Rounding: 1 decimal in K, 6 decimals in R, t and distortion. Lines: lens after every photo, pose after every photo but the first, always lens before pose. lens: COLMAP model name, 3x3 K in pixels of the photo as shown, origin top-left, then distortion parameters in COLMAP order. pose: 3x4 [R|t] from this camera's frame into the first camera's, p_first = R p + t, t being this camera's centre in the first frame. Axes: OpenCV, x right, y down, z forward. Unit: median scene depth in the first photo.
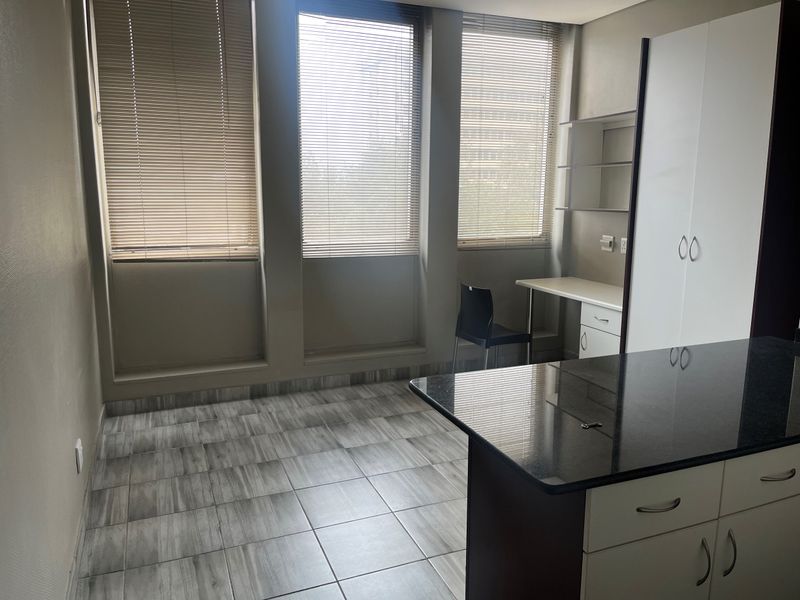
lens RADIAL K [[604.6, 0, 397.1], [0, 604.6, 296.5], [0, 0, 1]] dist [0.063541, -0.090312]
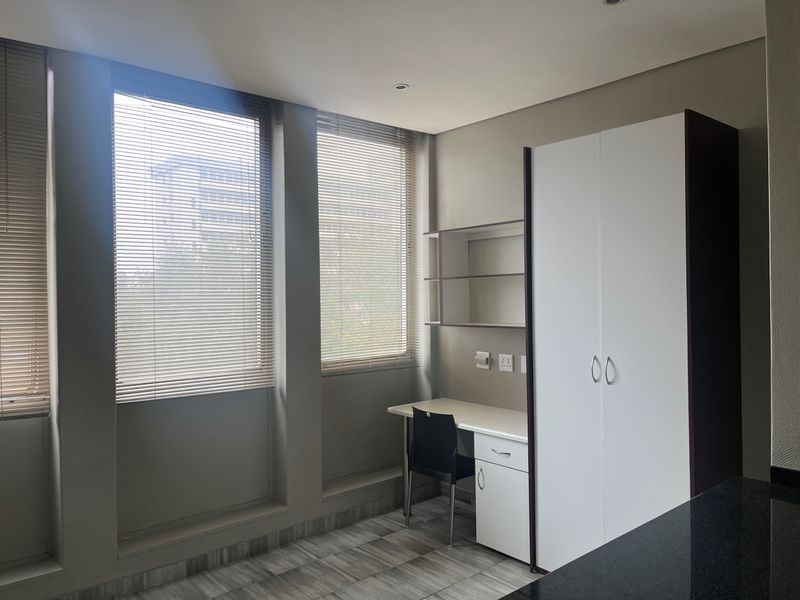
lens RADIAL K [[604.6, 0, 406.1], [0, 604.6, 296.5], [0, 0, 1]] dist [0.063541, -0.090312]
pose [[0.944549, -0.018433, 0.327854, -0.064488], [0.074013, 0.984682, -0.157869, -0.049495], [-0.319922, 0.173381, 0.931445, 0.181239]]
